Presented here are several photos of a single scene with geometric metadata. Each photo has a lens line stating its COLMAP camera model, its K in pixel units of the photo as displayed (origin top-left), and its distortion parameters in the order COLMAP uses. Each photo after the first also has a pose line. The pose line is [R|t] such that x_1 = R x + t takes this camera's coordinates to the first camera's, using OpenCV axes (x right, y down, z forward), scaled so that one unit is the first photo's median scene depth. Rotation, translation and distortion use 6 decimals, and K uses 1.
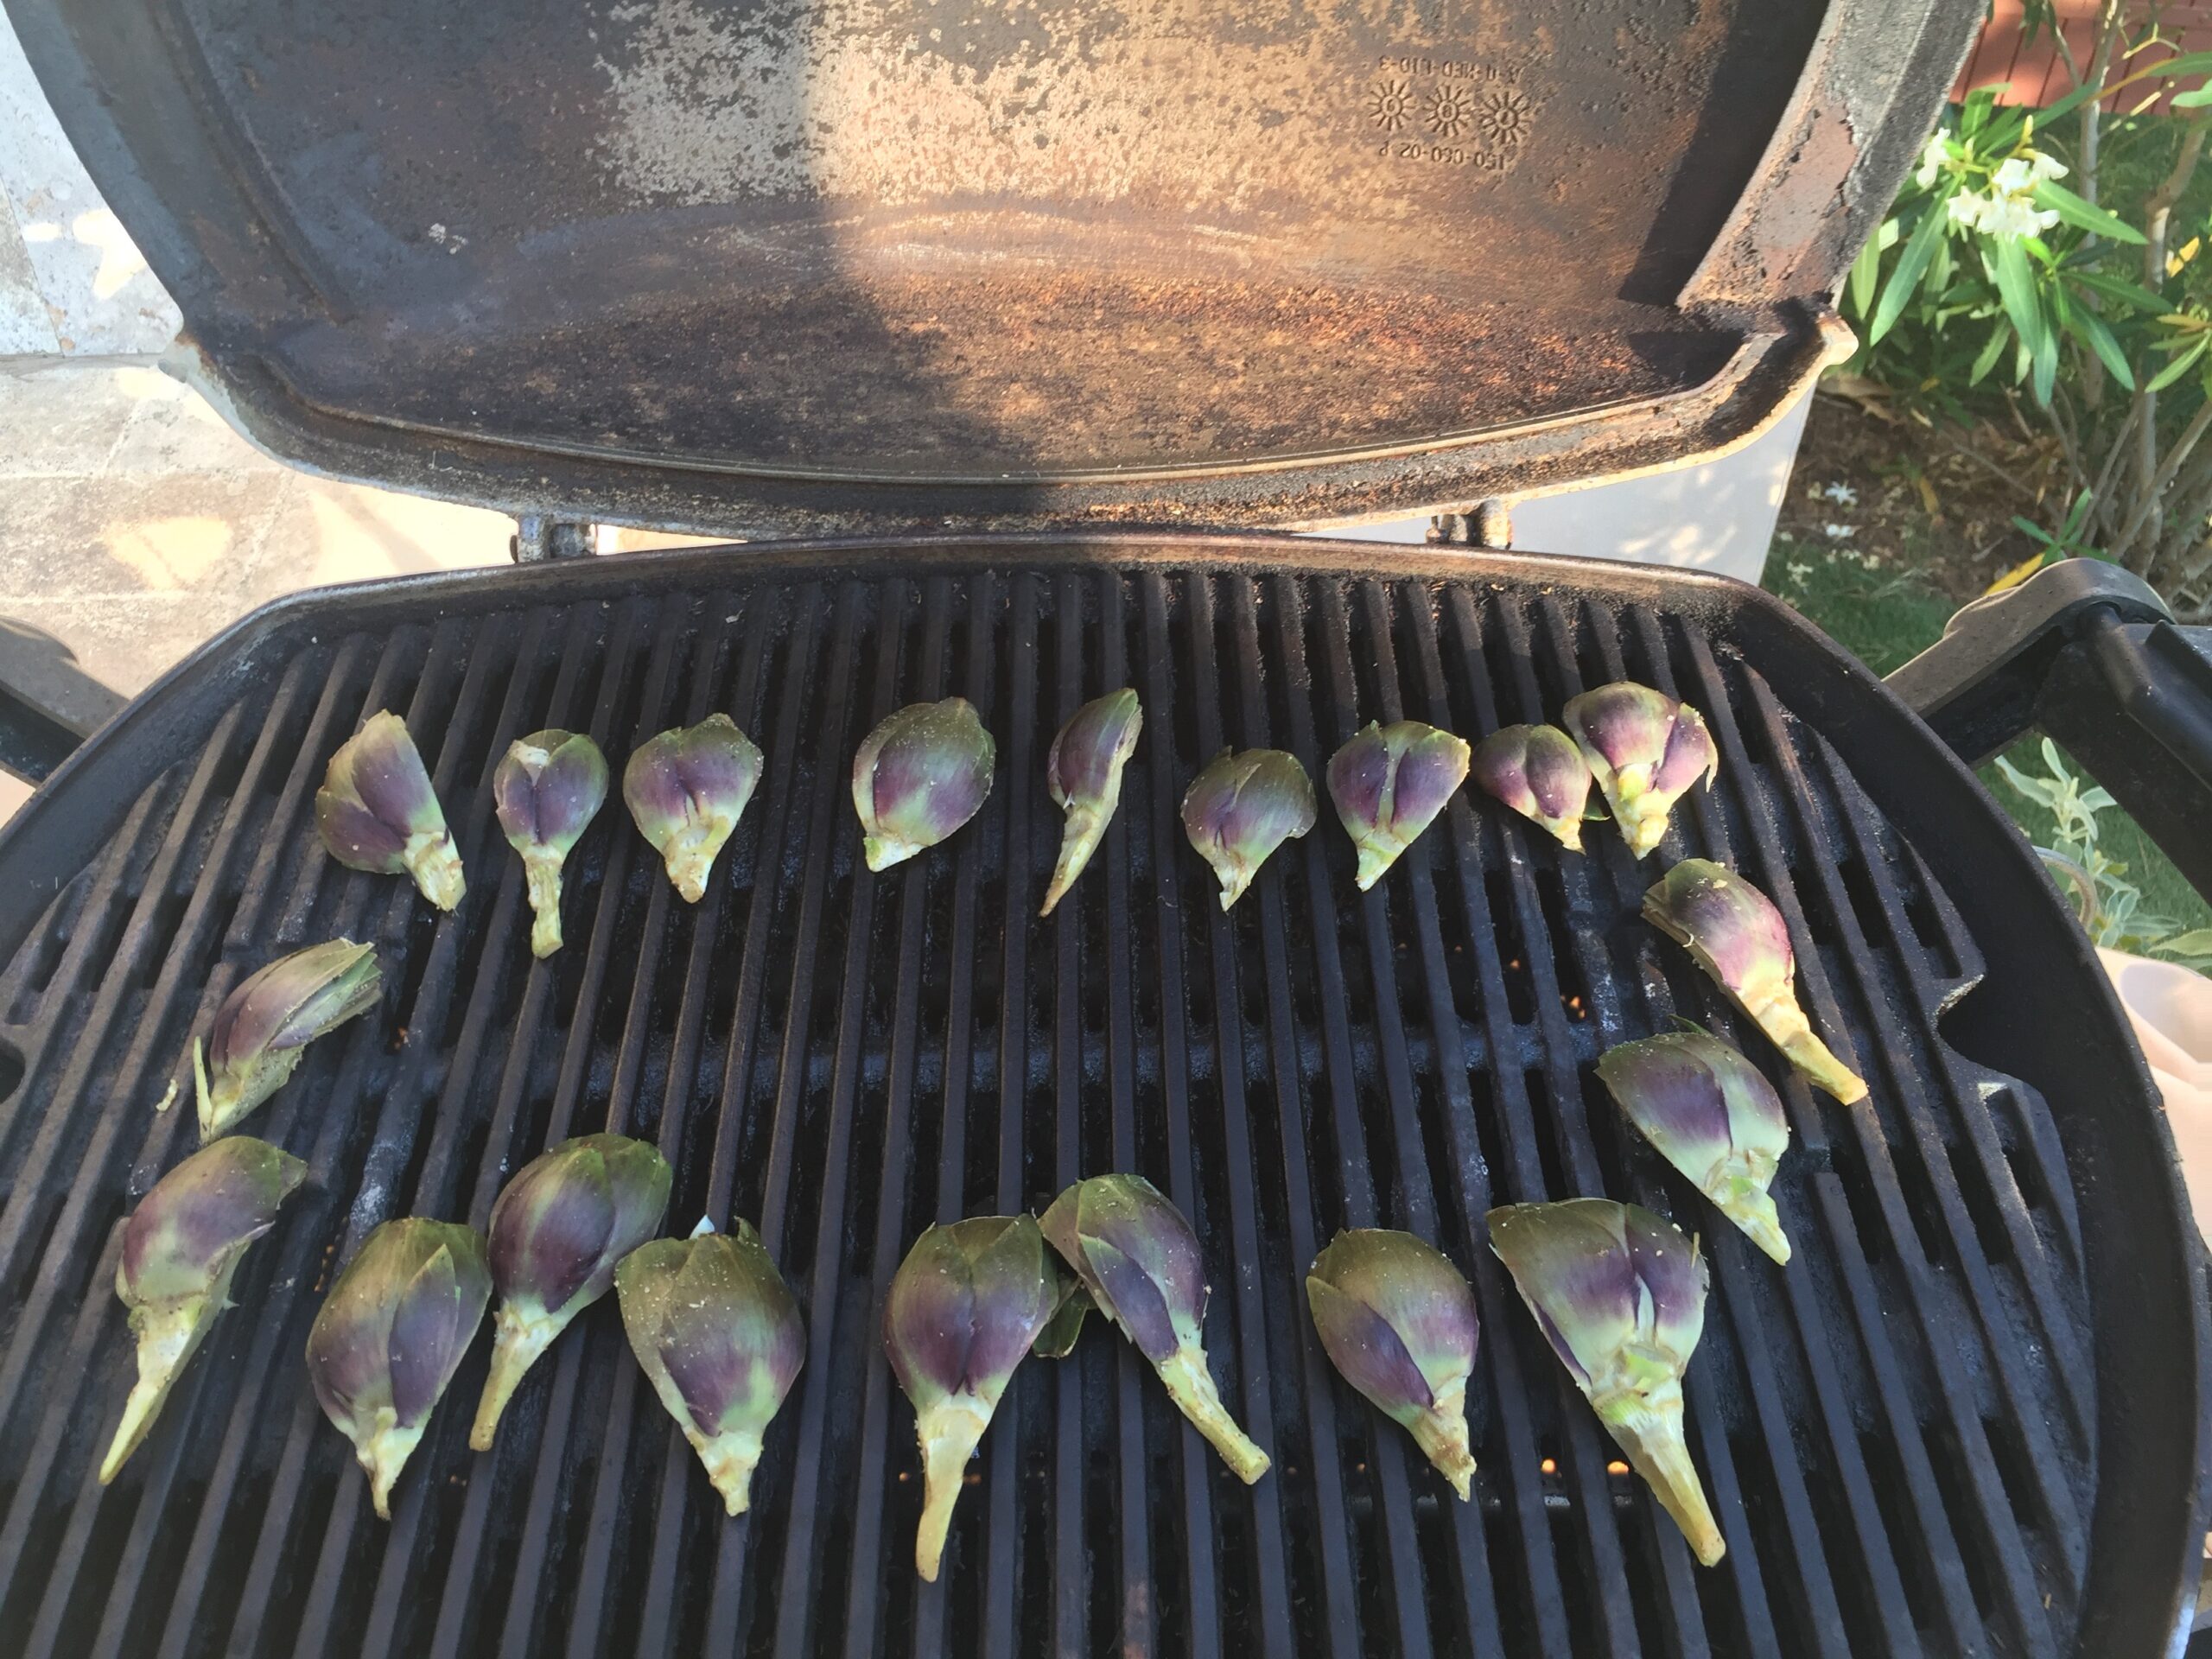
lens RADIAL K [[1939.6, 0, 1100.9], [0, 1939.6, 837.7], [0, 0, 1]] dist [0.084697, -0.153445]
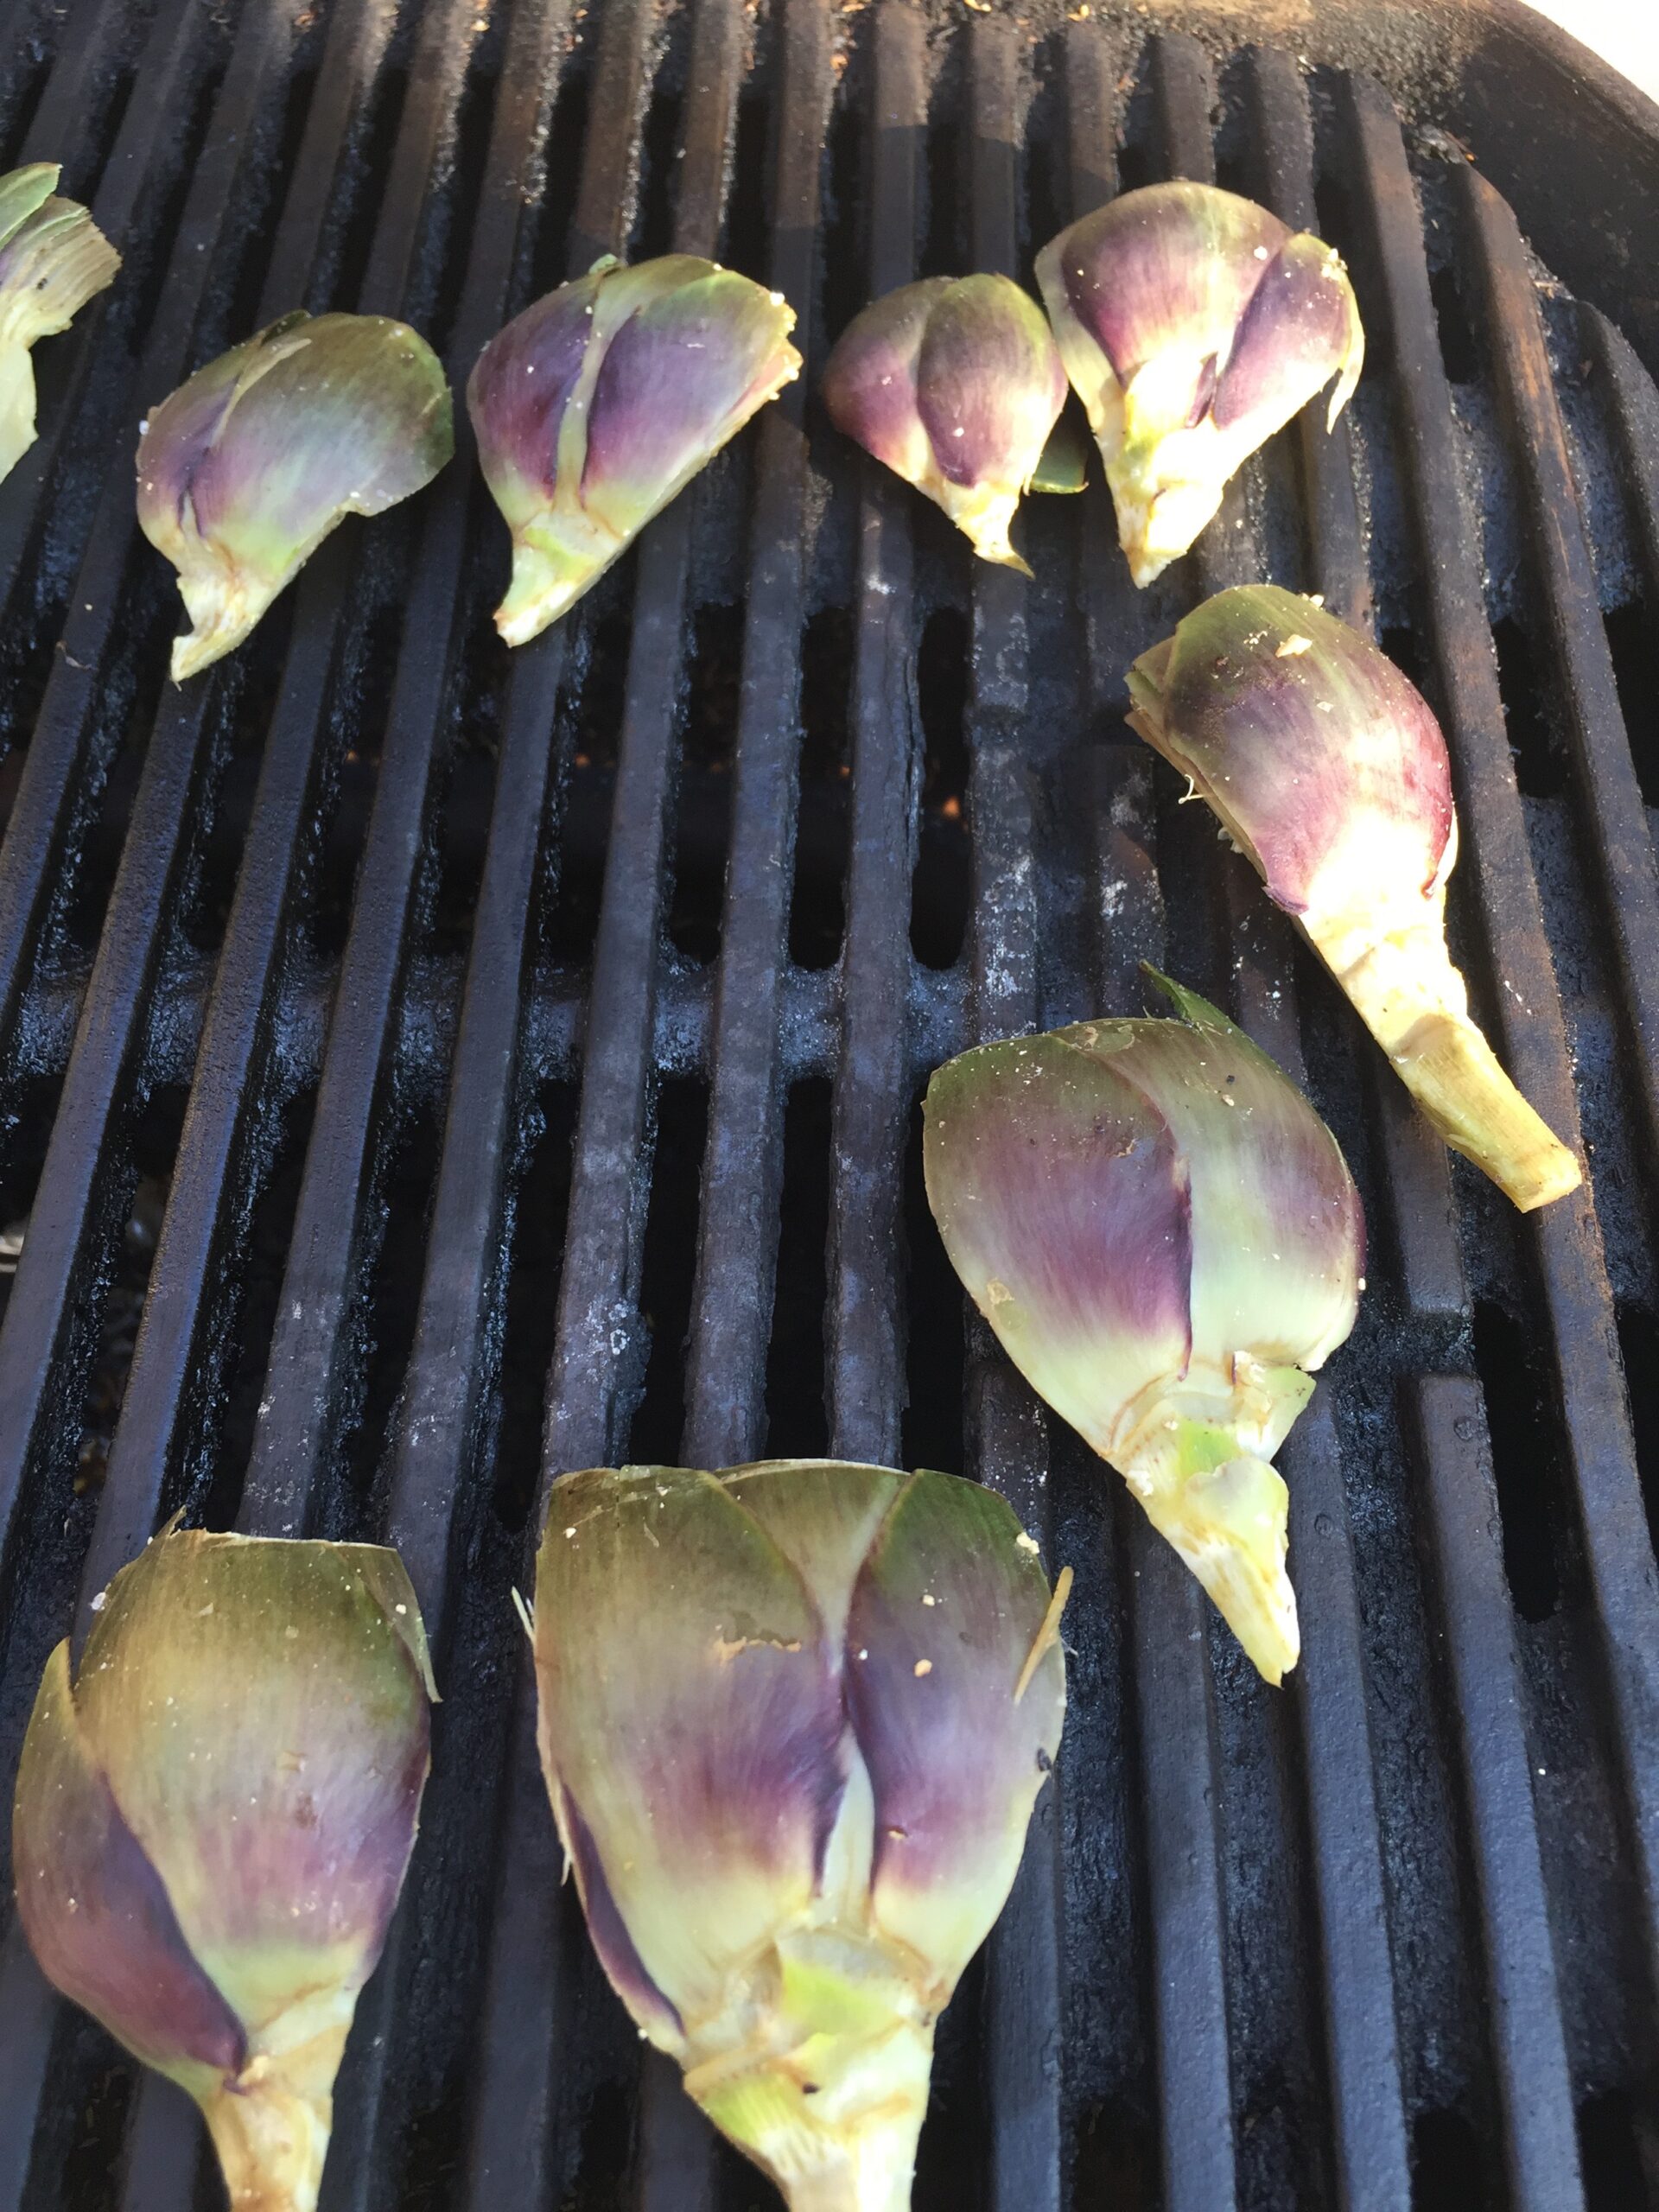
lens RADIAL K [[1939.6, 0, 829.5], [0, 1939.6, 1106.0], [0, 0, 1]] dist [0.084697, -0.153445]
pose [[0.998814, 0.035854, -0.032942, 0.231225], [-0.026694, 0.969063, 0.245365, 0.018776], [0.040720, -0.244195, 0.968871, 0.562729]]
